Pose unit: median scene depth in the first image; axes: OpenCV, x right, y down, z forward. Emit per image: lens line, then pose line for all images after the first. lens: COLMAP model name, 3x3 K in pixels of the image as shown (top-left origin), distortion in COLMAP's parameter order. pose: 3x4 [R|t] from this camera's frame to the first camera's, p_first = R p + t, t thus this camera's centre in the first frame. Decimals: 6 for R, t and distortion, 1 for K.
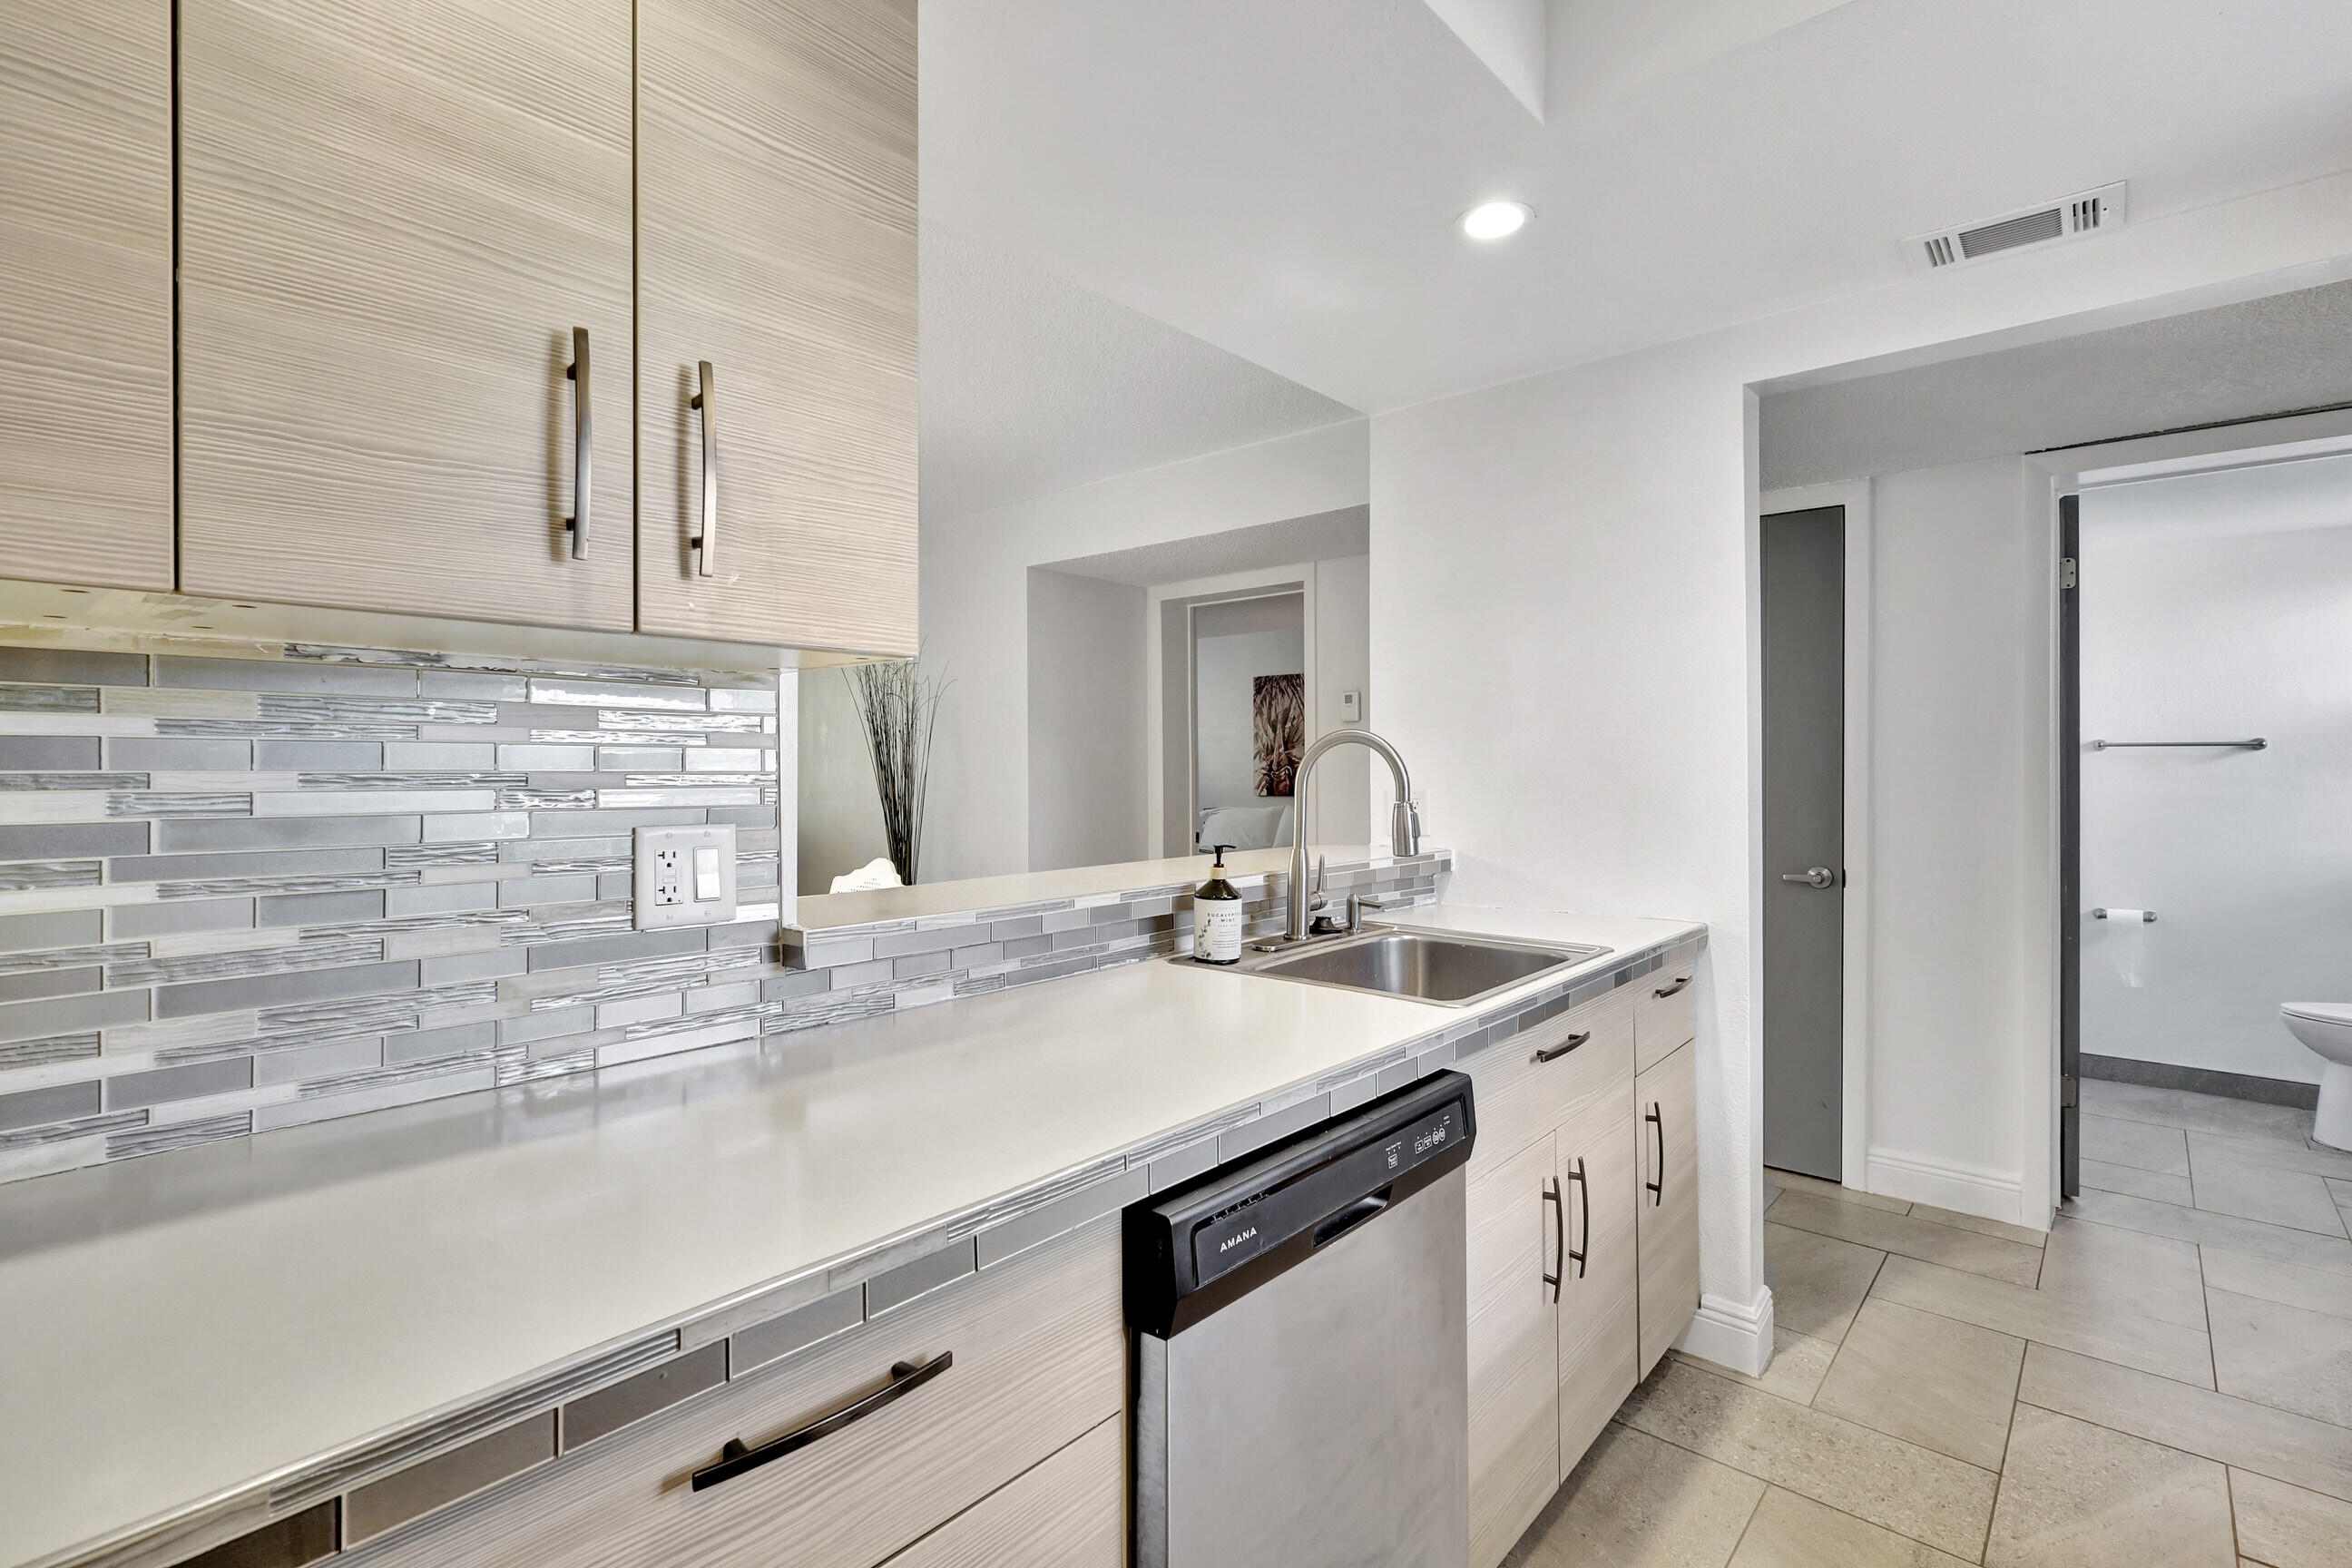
lens RADIAL K [[1087.9, 0, 1177.7], [0, 1087.9, 764.7], [0, 0, 1]] dist [-0.003709, 0.002401]
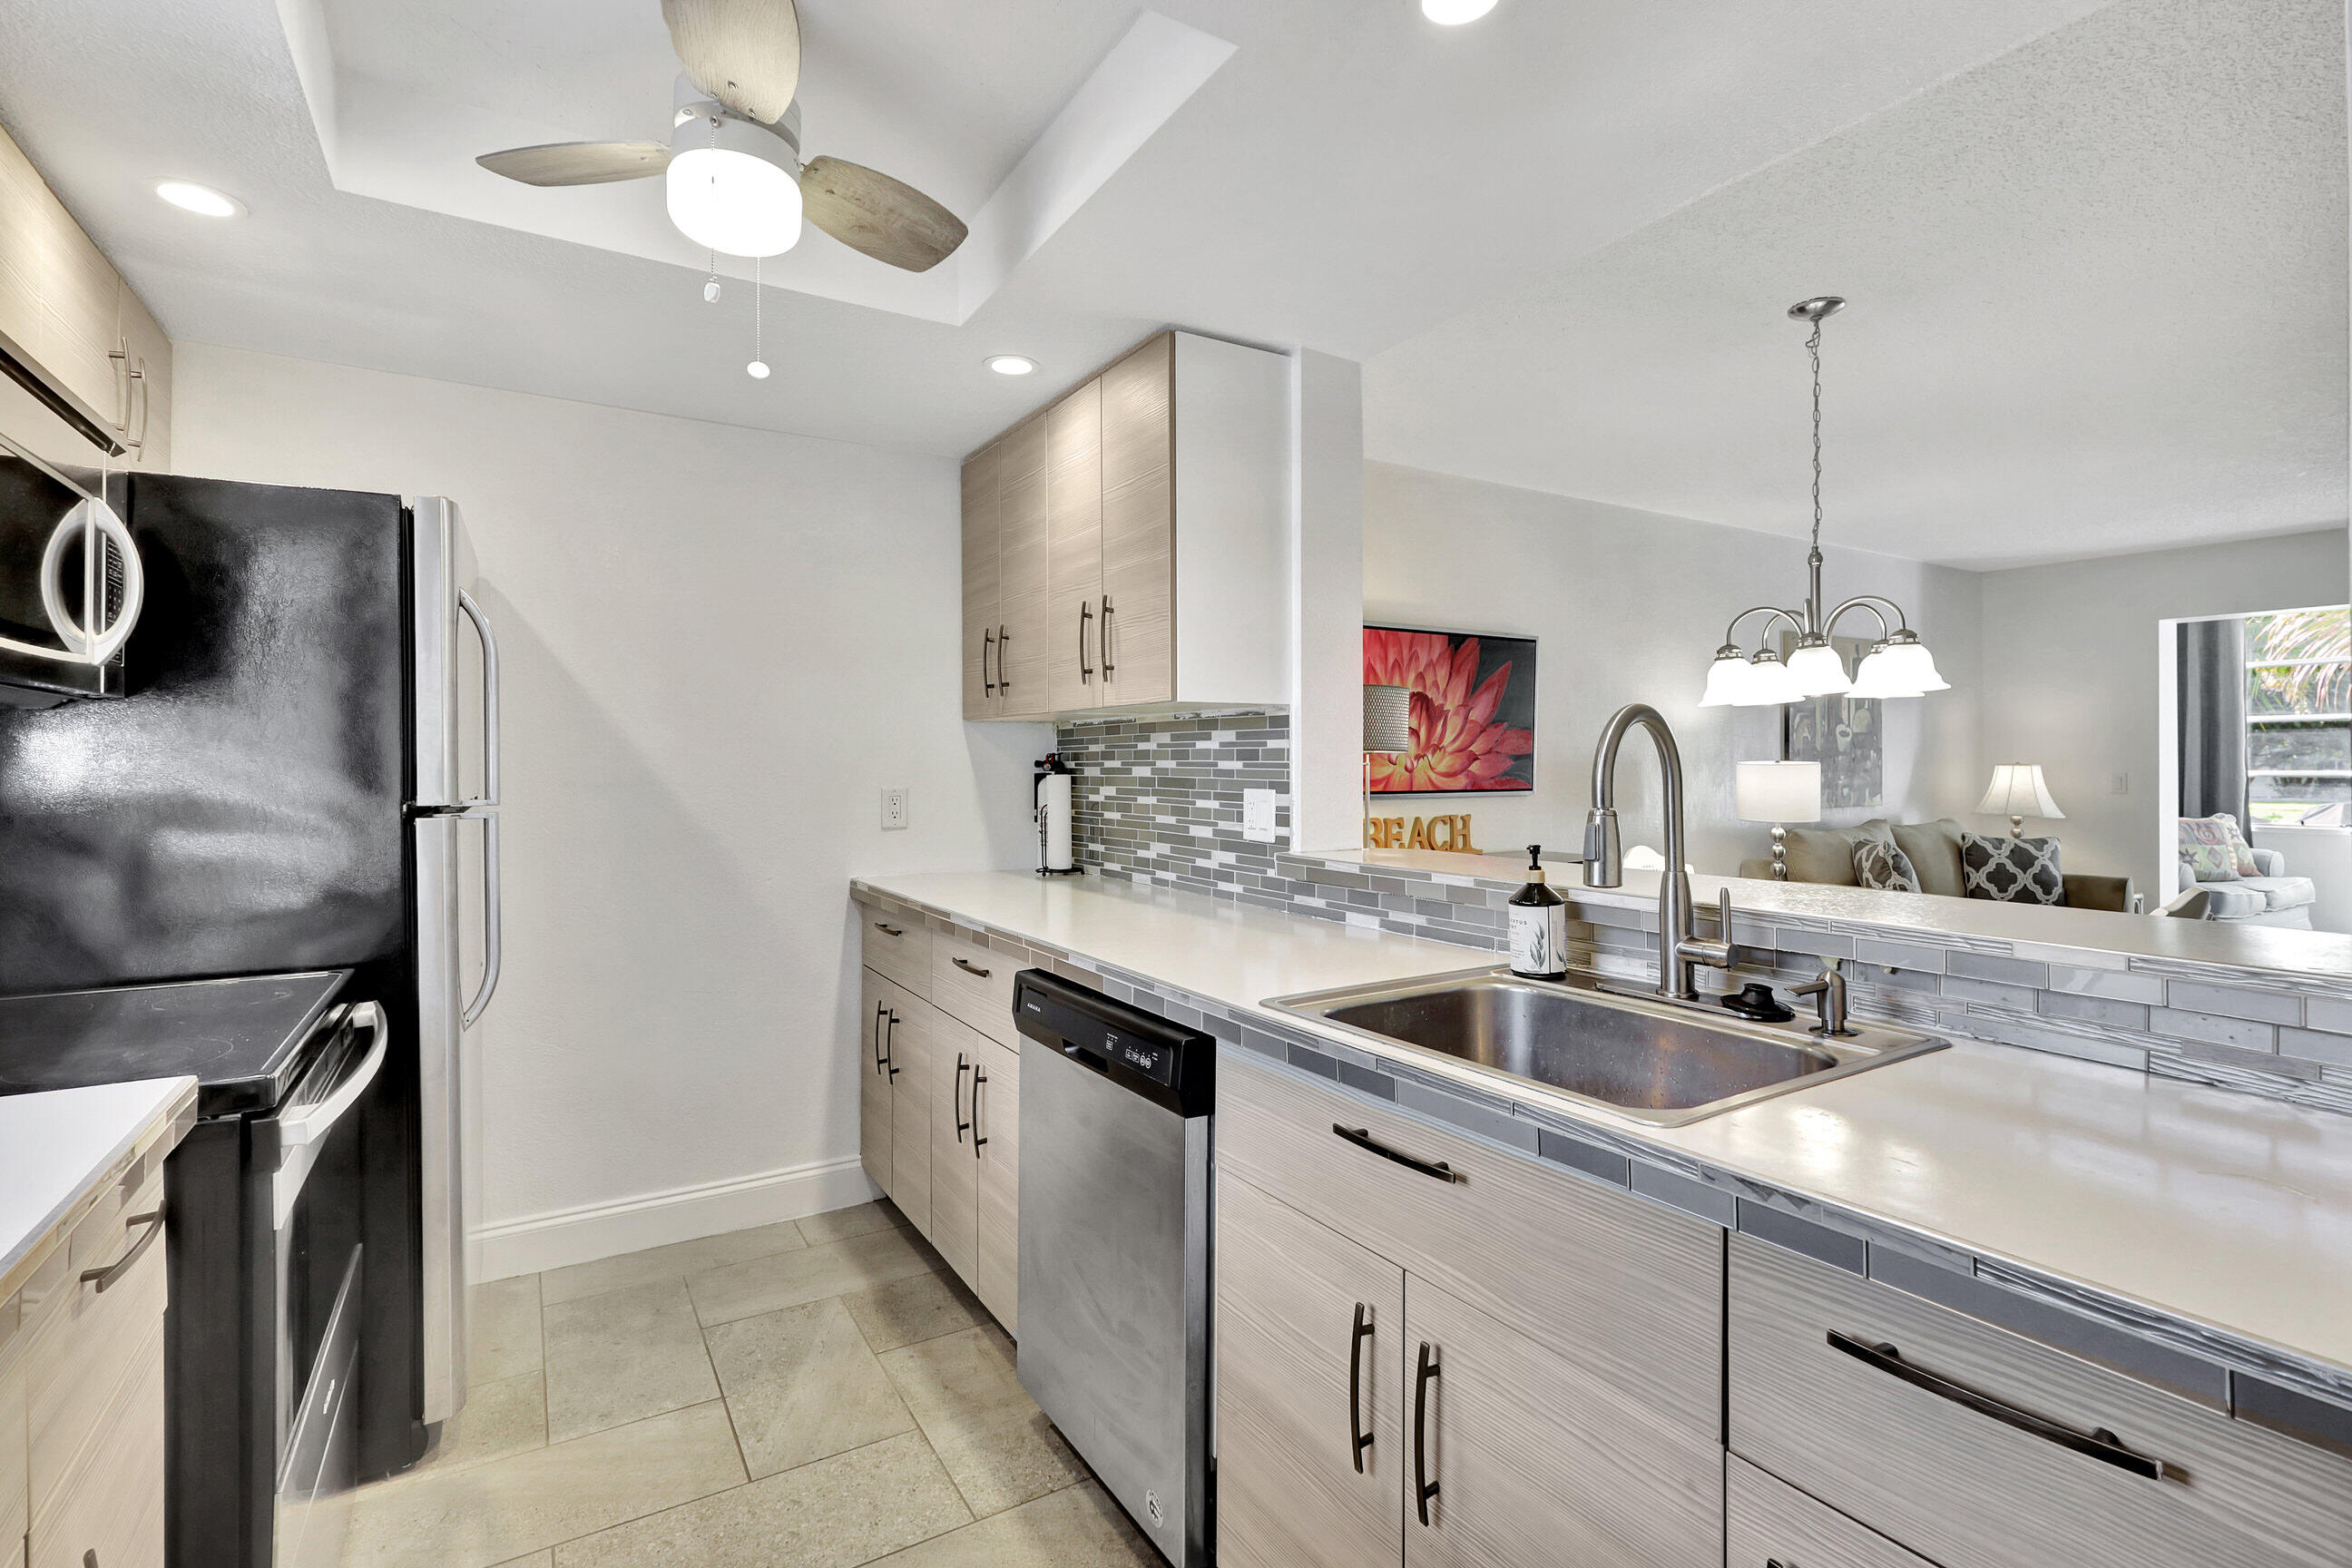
lens RADIAL K [[1087.9, 0, 1185.3], [0, 1087.9, 759.2], [0, 0, 1]] dist [-0.003709, 0.002401]
pose [[-0.296603, -0.000363, -0.955001, 0.670164], [0.005867, 0.999980, -0.002202, 0.002548], [0.954983, -0.006256, -0.296595, 0.677589]]
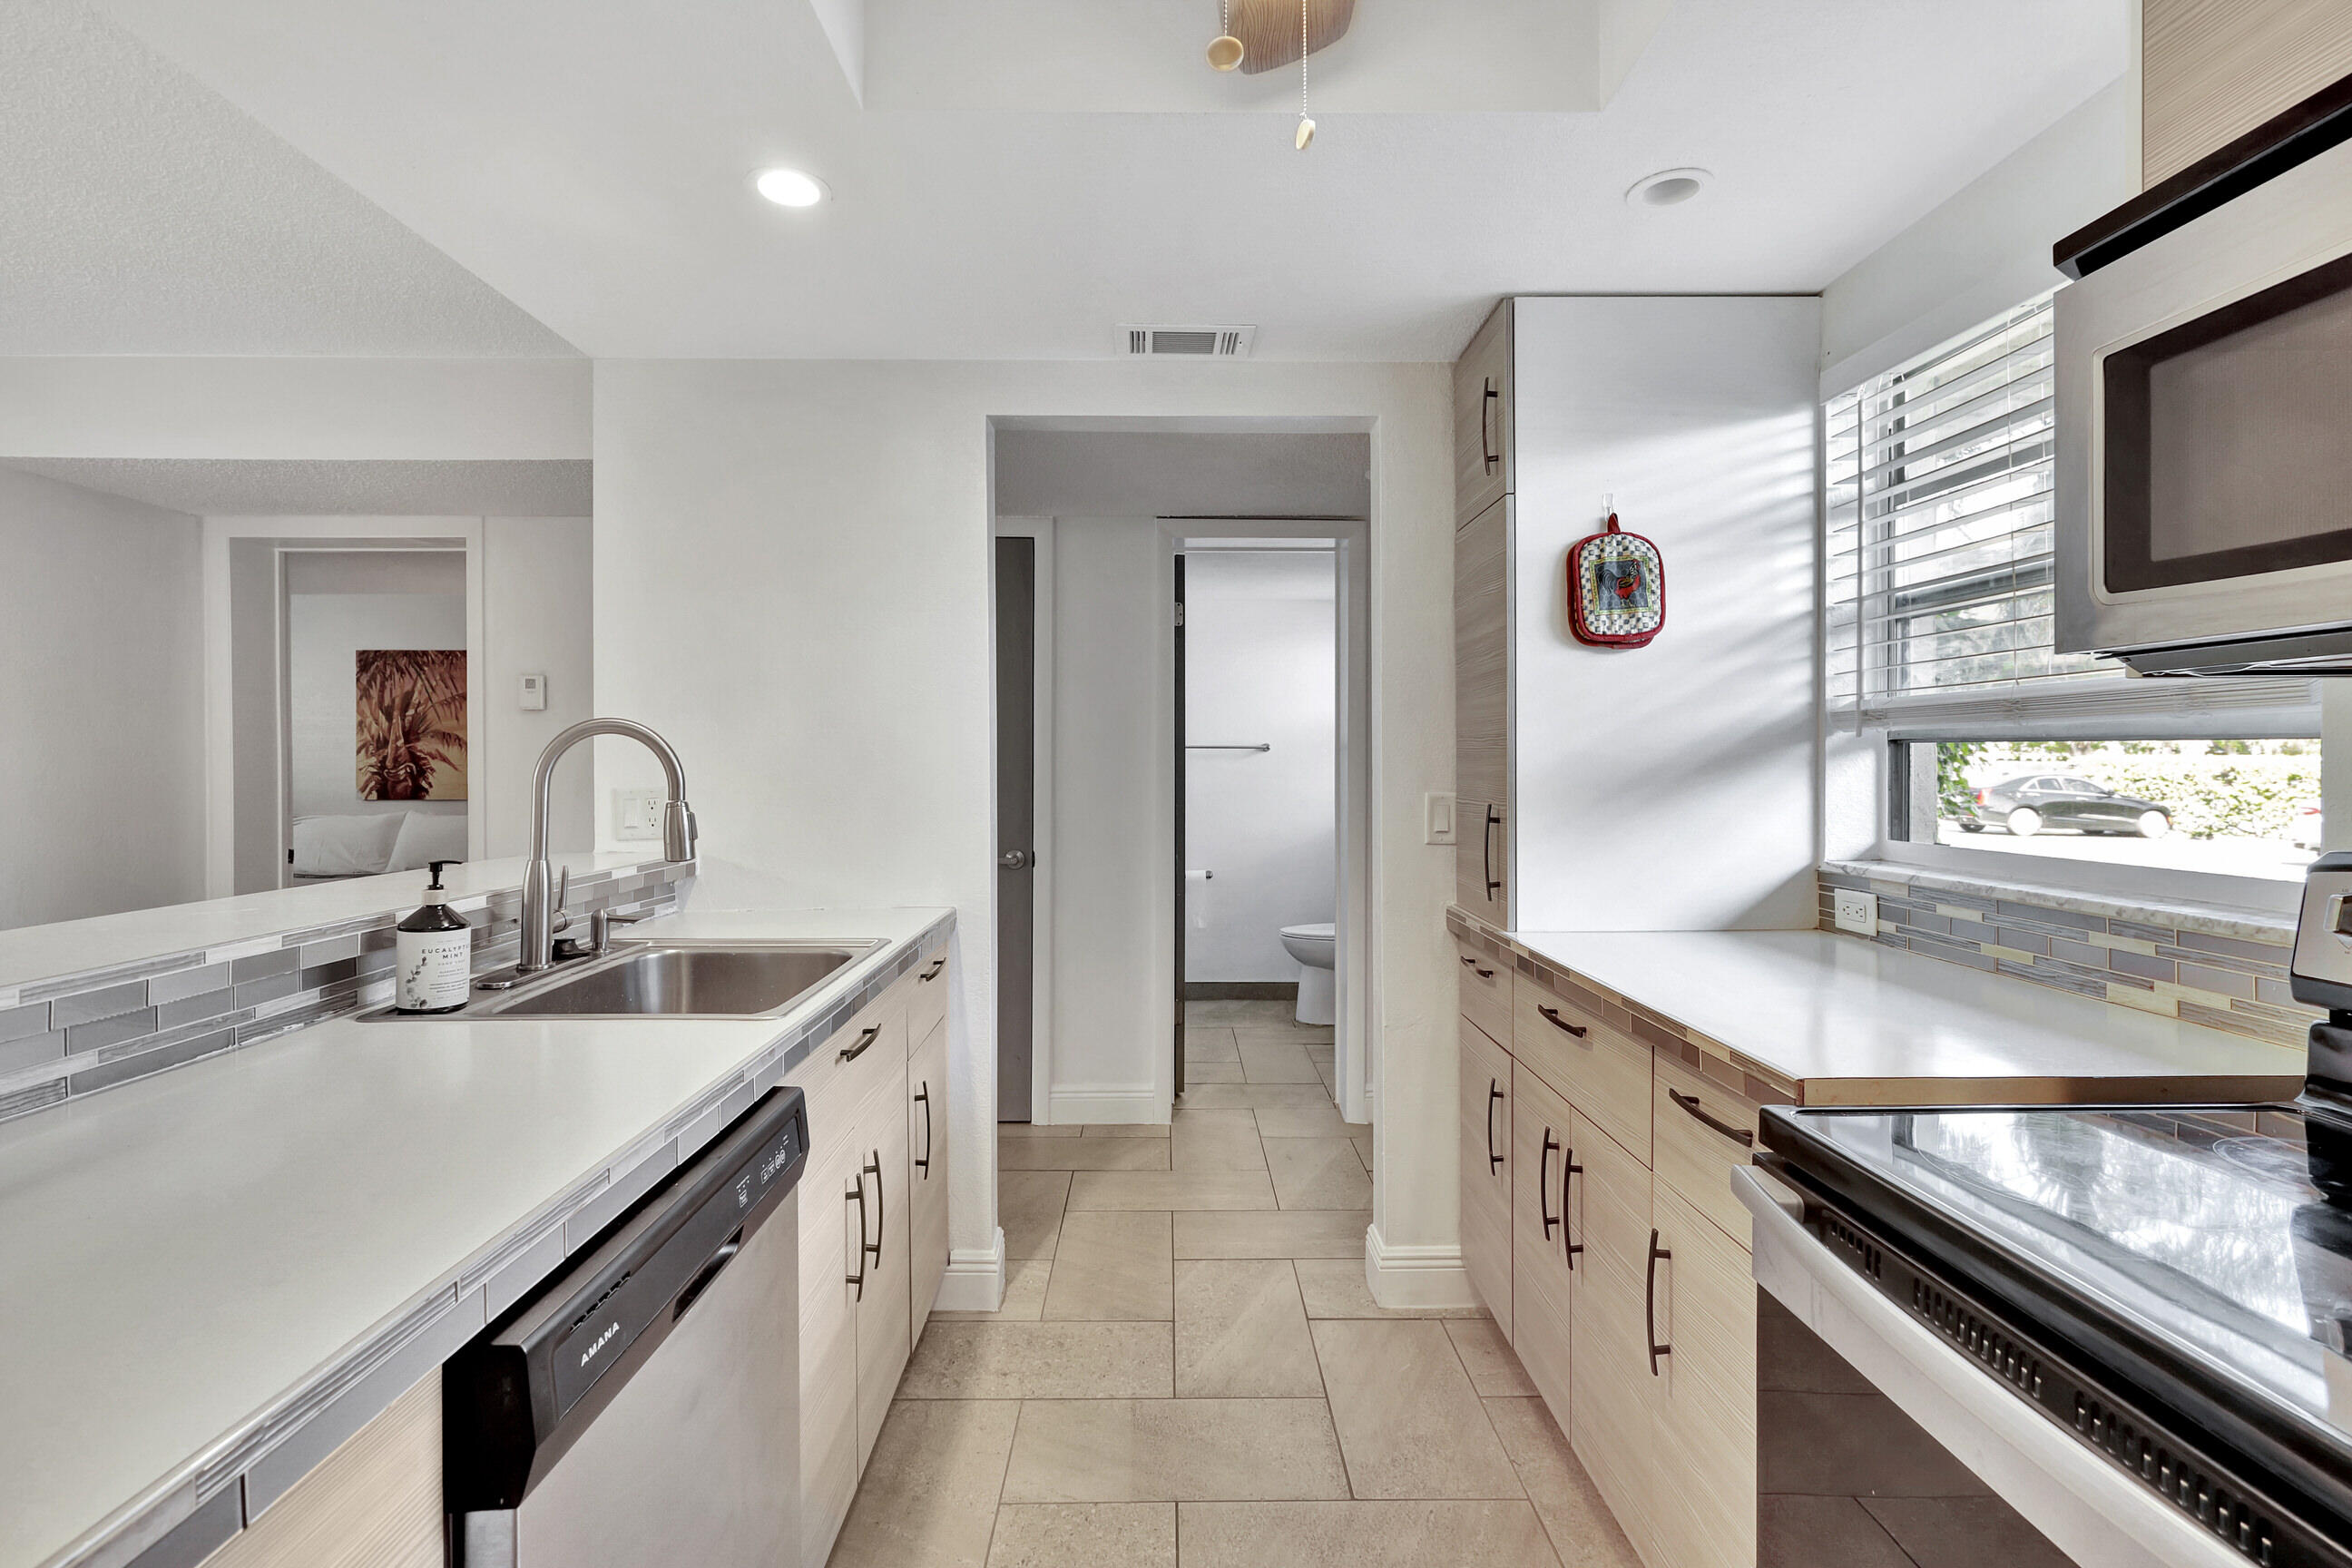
lens RADIAL K [[1087.9, 0, 1179.6], [0, 1087.9, 763.4], [0, 0, 1]] dist [-0.003709, 0.002401]
pose [[0.739191, 0.000649, 0.673496, -0.063539], [-0.001315, 0.999999, 0.000480, 0.001741], [-0.673495, -0.001241, 0.739191, 0.042176]]
